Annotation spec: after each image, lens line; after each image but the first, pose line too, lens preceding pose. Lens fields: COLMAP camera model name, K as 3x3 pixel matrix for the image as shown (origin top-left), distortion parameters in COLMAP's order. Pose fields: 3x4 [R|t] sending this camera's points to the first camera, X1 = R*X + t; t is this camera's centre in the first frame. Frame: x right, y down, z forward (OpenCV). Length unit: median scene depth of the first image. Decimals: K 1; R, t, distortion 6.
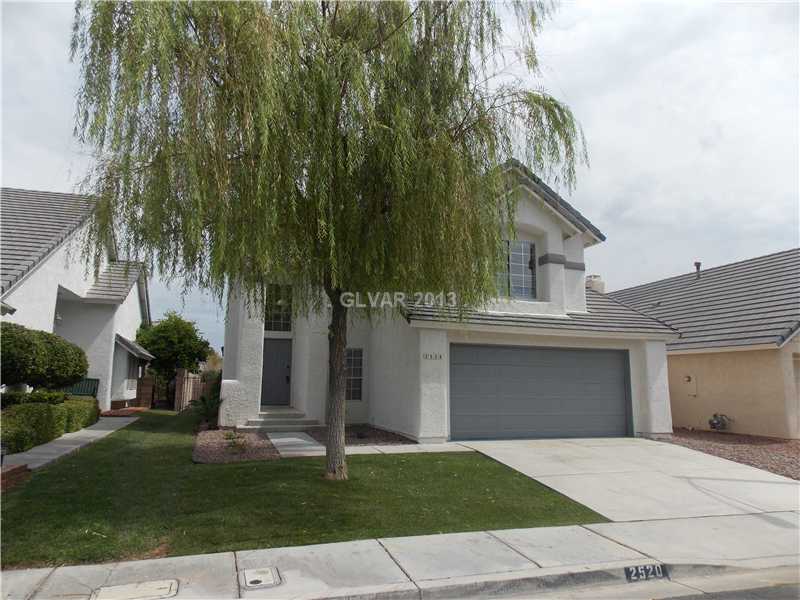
lens RADIAL K [[538.1, 0, 401.6], [0, 538.1, 294.2], [0, 0, 1]] dist [0.023866, -0.010165]
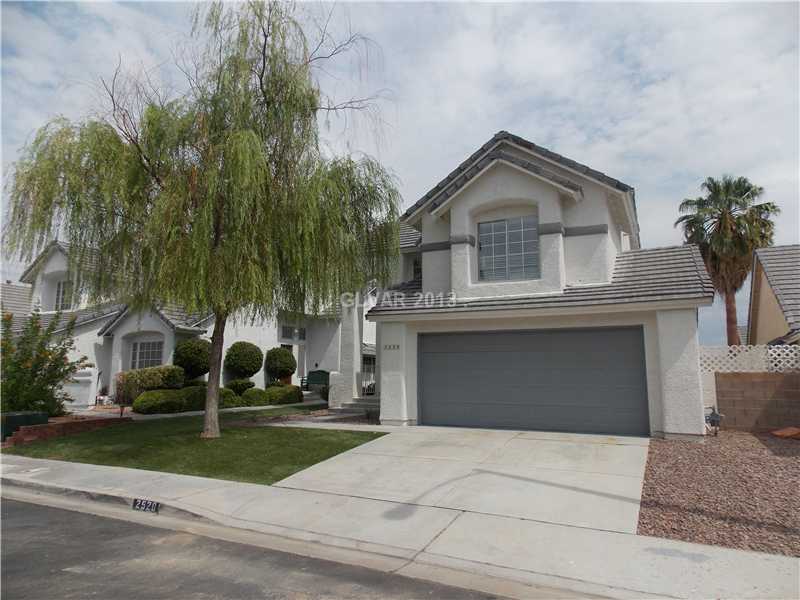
lens RADIAL K [[538.1, 0, 403.0], [0, 538.1, 291.5], [0, 0, 1]] dist [0.023866, -0.010165]
pose [[0.705035, -0.119308, -0.699065, 0.747644], [0.118096, 0.991735, -0.050154, 0.053805], [0.699271, -0.047196, 0.713297, 0.207156]]
